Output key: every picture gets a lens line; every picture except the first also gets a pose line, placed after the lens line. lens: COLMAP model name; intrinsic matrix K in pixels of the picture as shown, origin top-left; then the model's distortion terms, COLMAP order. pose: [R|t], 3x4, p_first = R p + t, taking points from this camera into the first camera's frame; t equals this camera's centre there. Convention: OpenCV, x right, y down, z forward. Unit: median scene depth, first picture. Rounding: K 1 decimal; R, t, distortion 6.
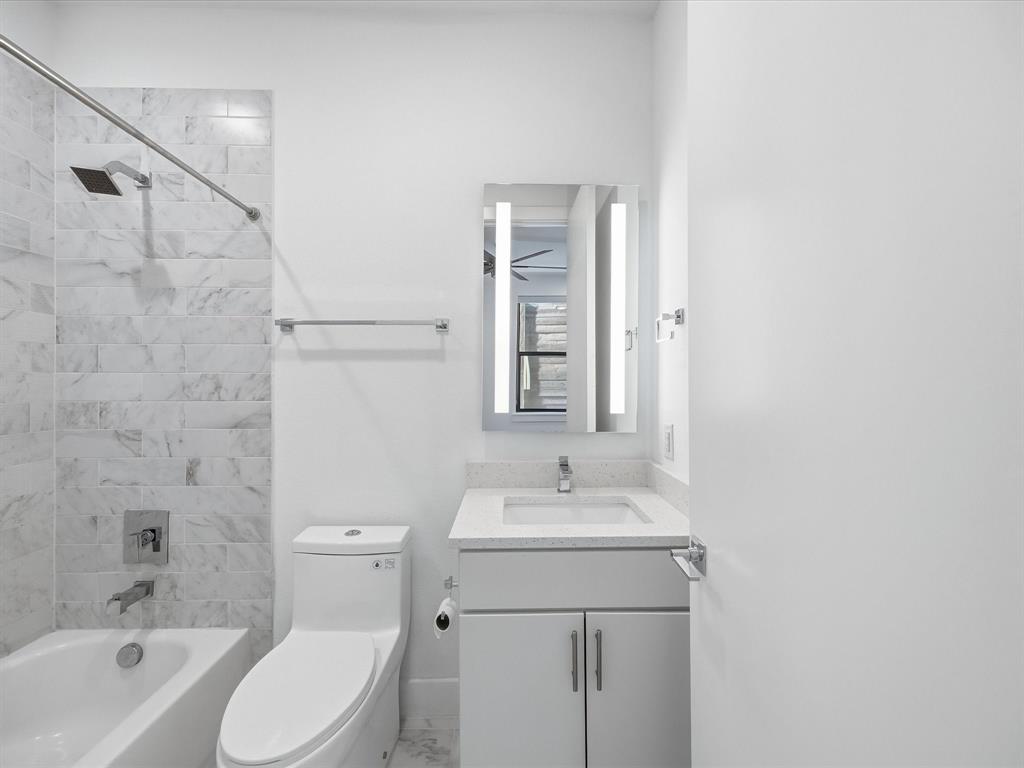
lens RADIAL K [[465.9, 0, 510.7], [0, 465.9, 384.7], [0, 0, 1]] dist [-0.001298, 0.000565]
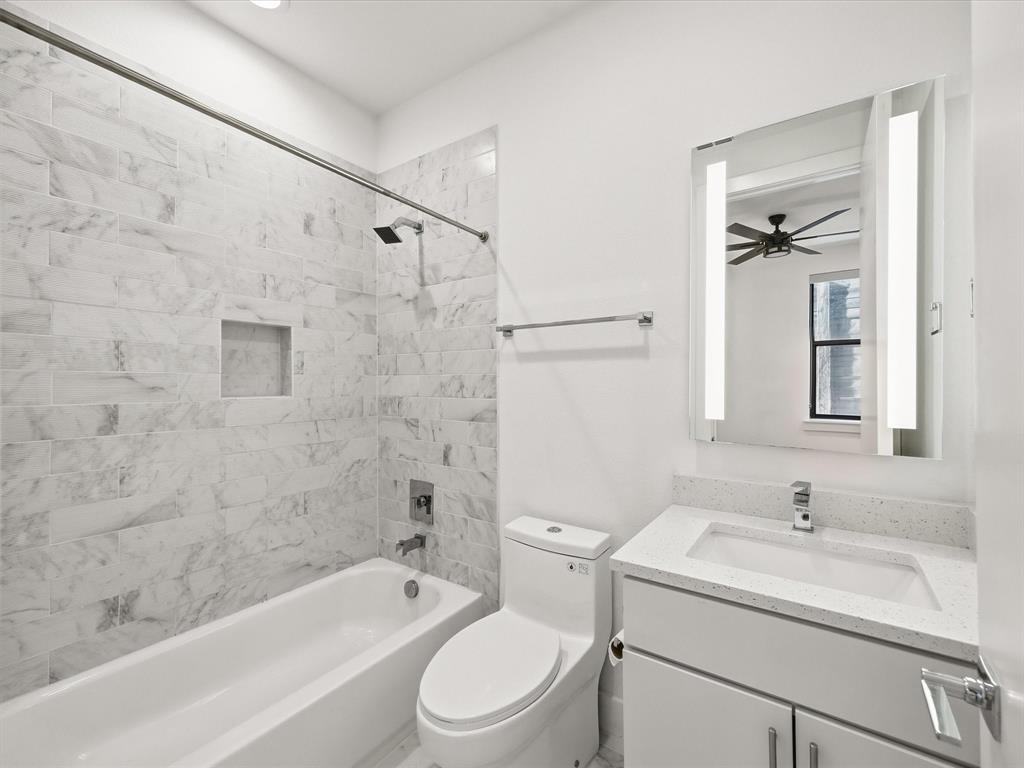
lens RADIAL K [[449.6, 0, 512.0], [0, 449.6, 384.0], [0, 0, 1]] dist [-0.000467, 0.000457]
pose [[0.797455, 0.001478, -0.603377, 0.175945], [-0.001373, 0.999999, 0.000634, -0.001708], [0.603377, 0.000323, 0.797456, 0.152346]]
